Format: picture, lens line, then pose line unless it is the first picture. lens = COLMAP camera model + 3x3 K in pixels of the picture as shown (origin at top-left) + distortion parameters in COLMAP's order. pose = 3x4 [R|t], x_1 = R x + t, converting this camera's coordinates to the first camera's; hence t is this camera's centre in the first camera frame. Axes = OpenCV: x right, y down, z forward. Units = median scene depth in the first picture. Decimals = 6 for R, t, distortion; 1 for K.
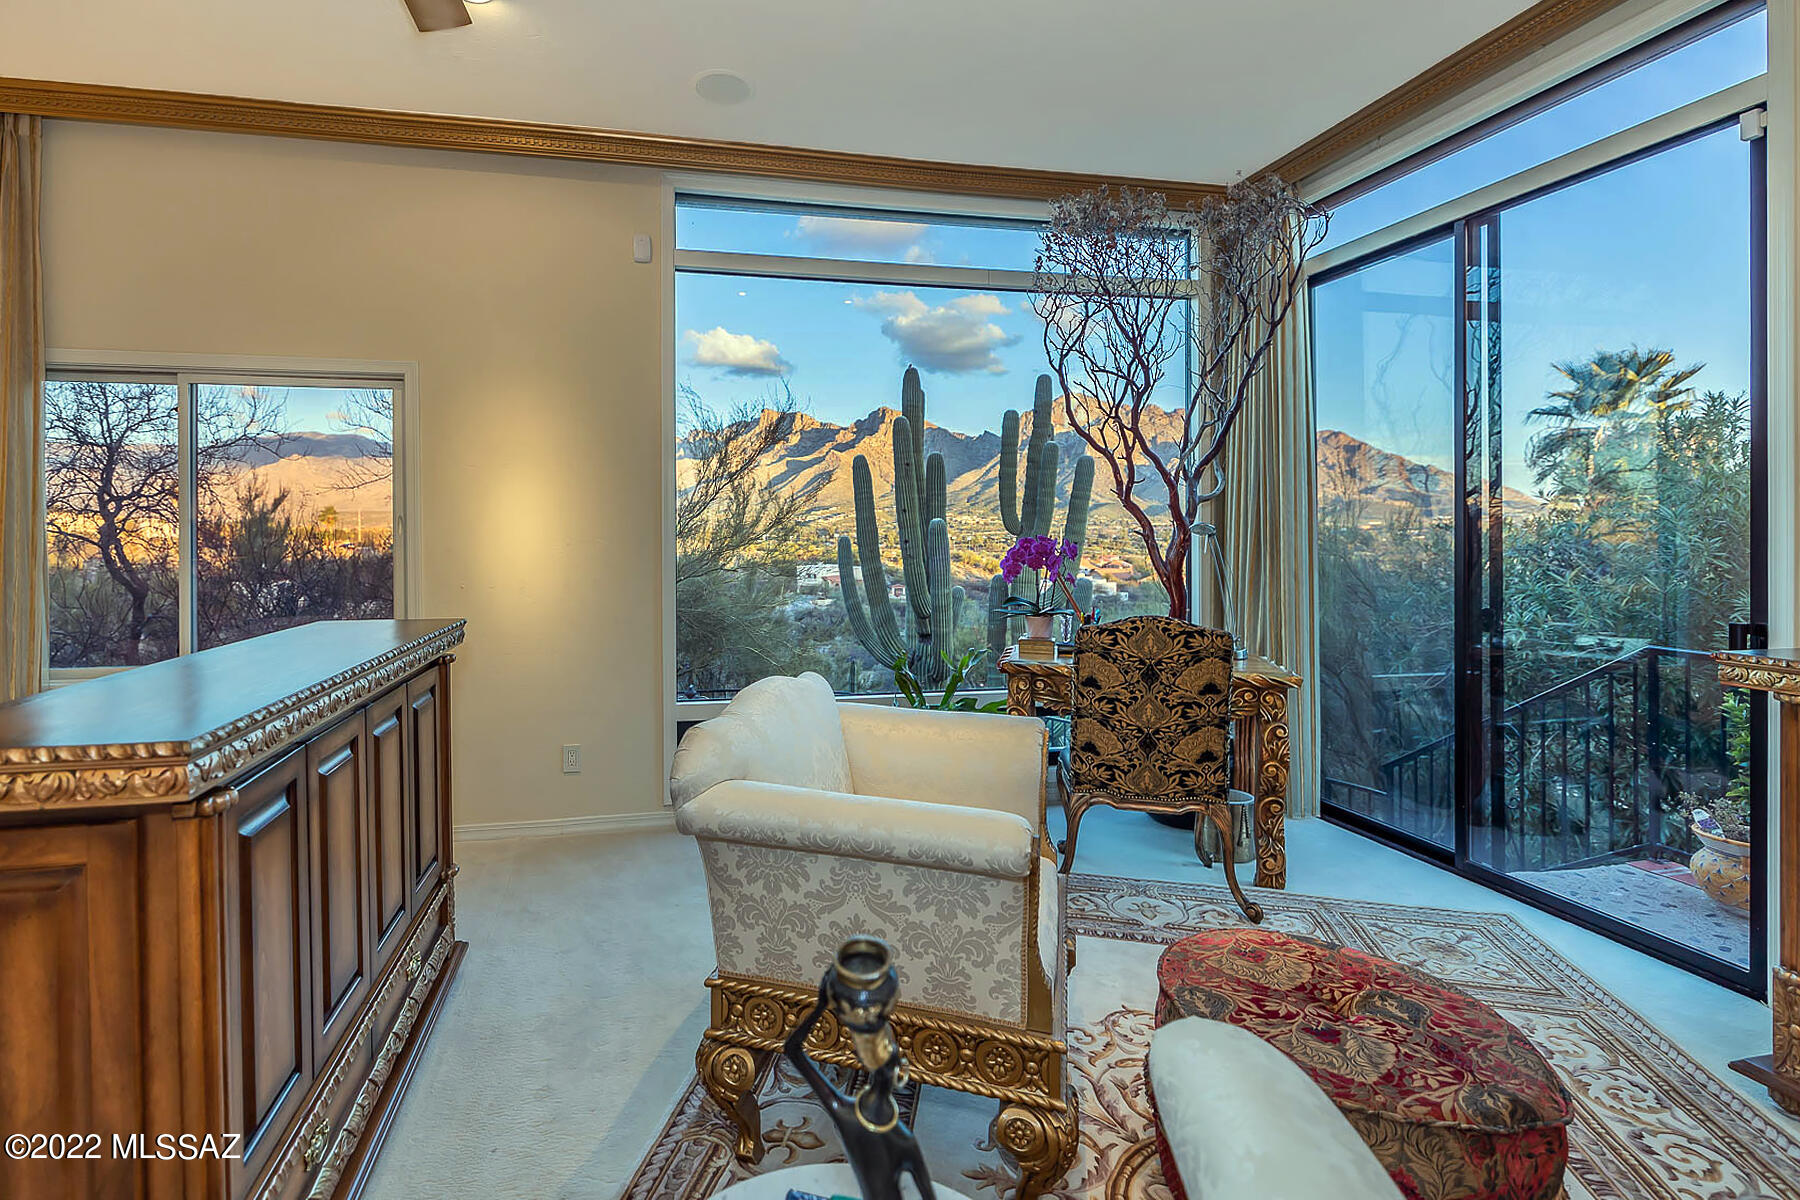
lens RADIAL K [[820.7, 0, 849.7], [0, 820.7, 528.9], [0, 0, 1]] dist [0.000204, -0.000124]
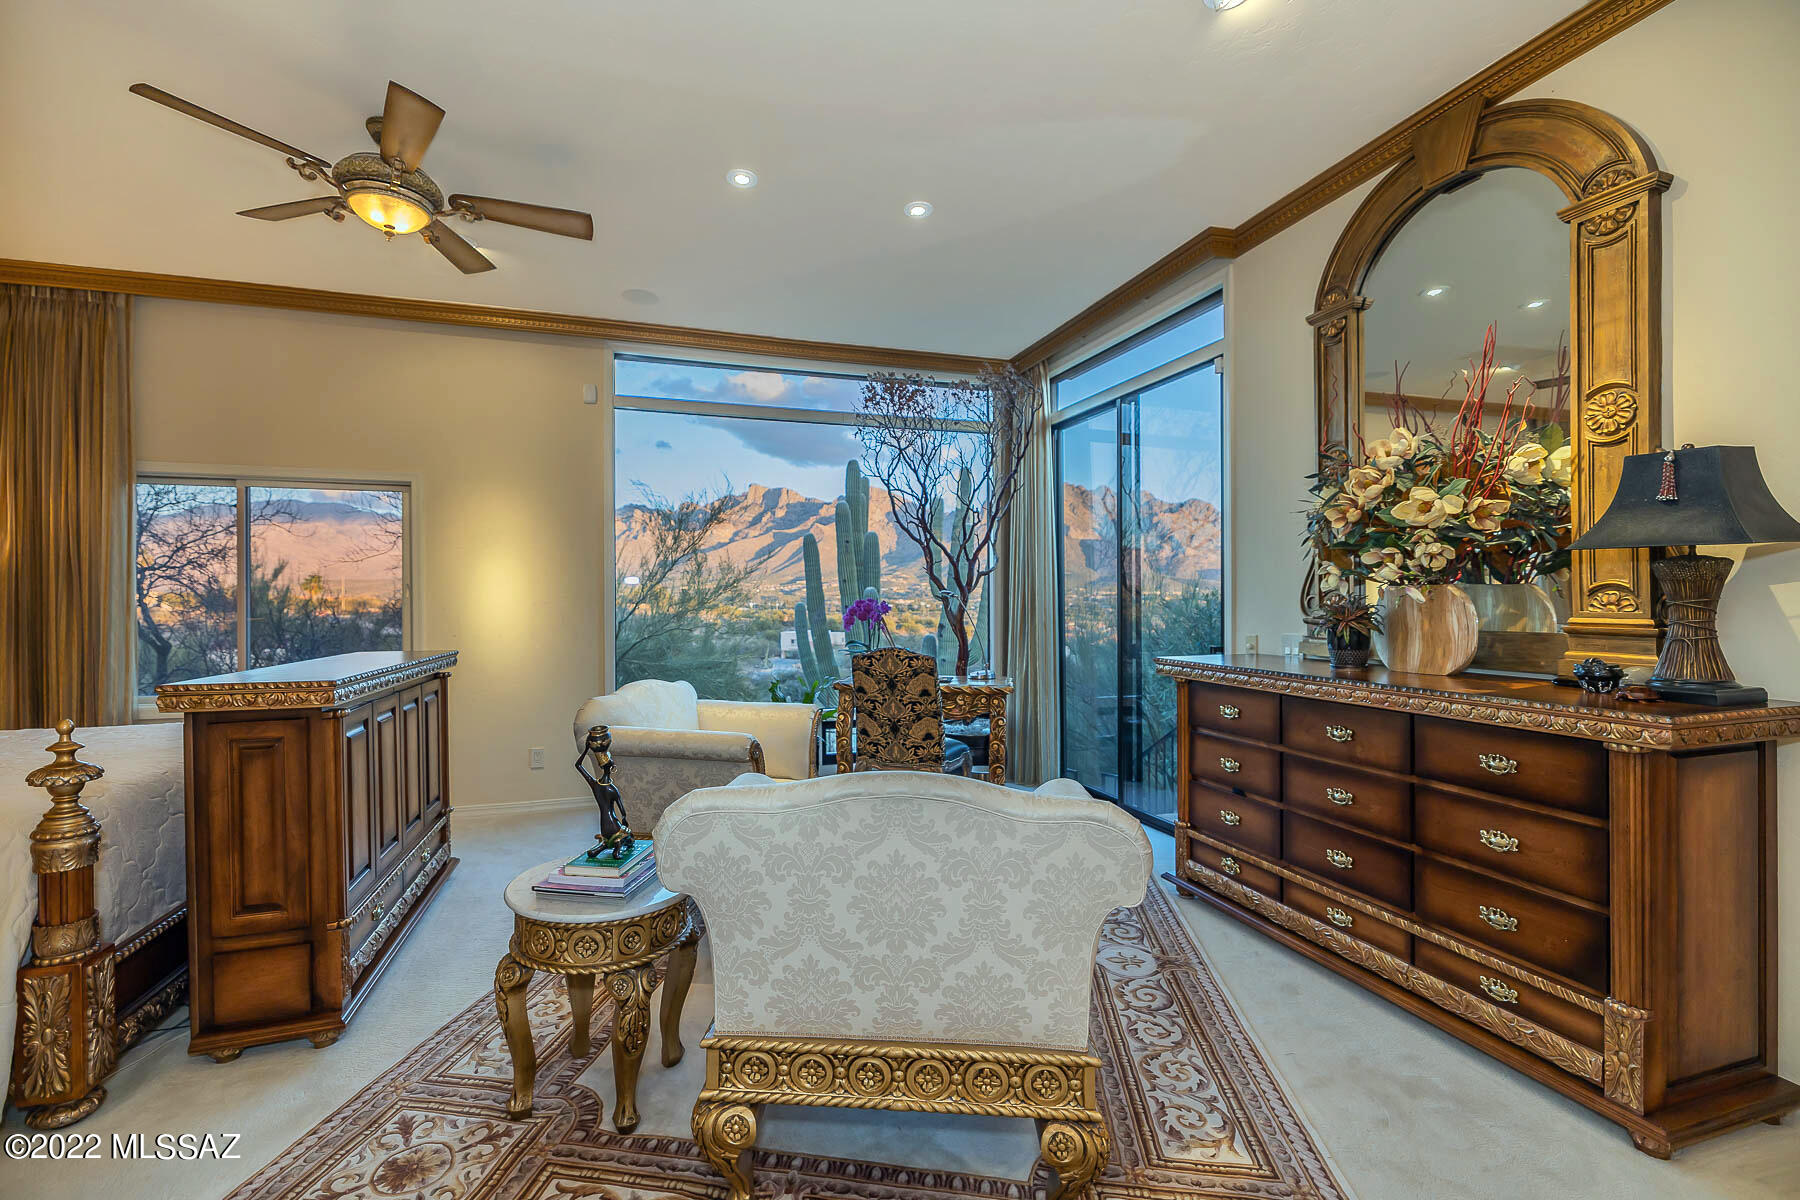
lens RADIAL K [[790.0, 0, 872.5], [0, 790.0, 605.5], [0, 0, 1]] dist [0.000342, 0.042946]
pose [[0.998474, 0.010238, 0.054261, 0.205590], [-0.010614, 0.999922, 0.006655, 0.009955], [-0.054189, -0.007221, 0.998505, -0.478793]]
